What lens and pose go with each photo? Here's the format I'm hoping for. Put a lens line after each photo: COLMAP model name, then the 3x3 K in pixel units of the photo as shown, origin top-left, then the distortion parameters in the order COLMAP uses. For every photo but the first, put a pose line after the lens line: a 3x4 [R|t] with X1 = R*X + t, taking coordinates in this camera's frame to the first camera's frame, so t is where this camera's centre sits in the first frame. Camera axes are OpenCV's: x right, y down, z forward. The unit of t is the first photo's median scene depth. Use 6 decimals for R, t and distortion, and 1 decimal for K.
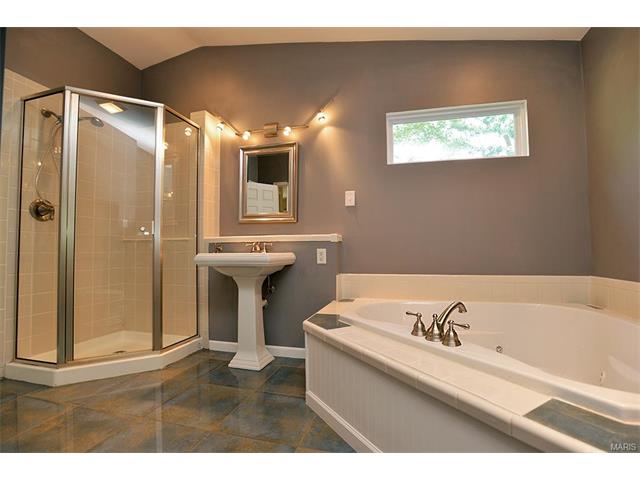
lens RADIAL K [[308.8, 0, 324.3], [0, 308.8, 240.3], [0, 0, 1]] dist [-0.070912, 0.030086]
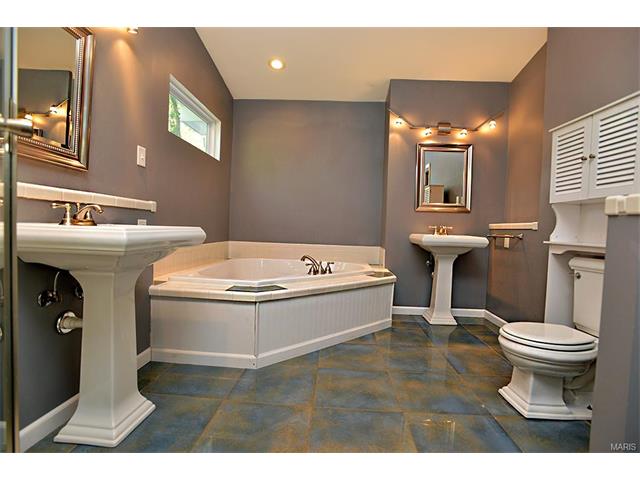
lens RADIAL K [[308.8, 0, 324.3], [0, 308.8, 240.3], [0, 0, 1]] dist [-0.070912, 0.030086]
pose [[-0.214659, -0.038846, 0.975916, -0.811438], [-0.068041, 0.997376, 0.024734, 0.028311], [-0.974316, -0.061093, -0.216739, 0.727171]]
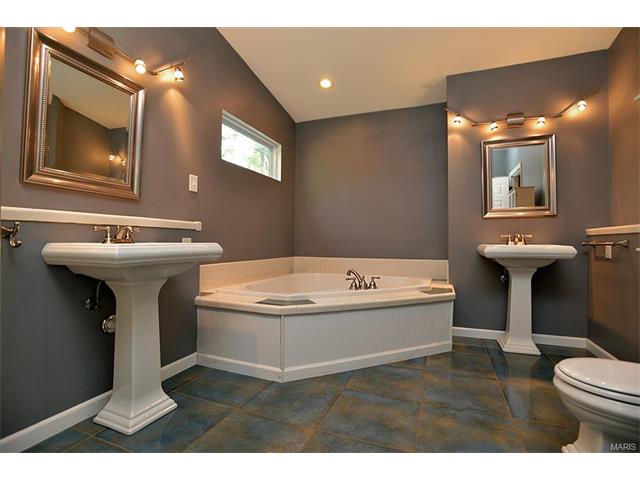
lens RADIAL K [[308.8, 0, 324.3], [0, 308.8, 240.3], [0, 0, 1]] dist [-0.070912, 0.030086]
pose [[0.111502, 0.012947, 0.993680, -0.796986], [-0.040259, 0.999153, -0.008501, 0.024904], [-0.992948, -0.039057, 0.111929, 0.531426]]
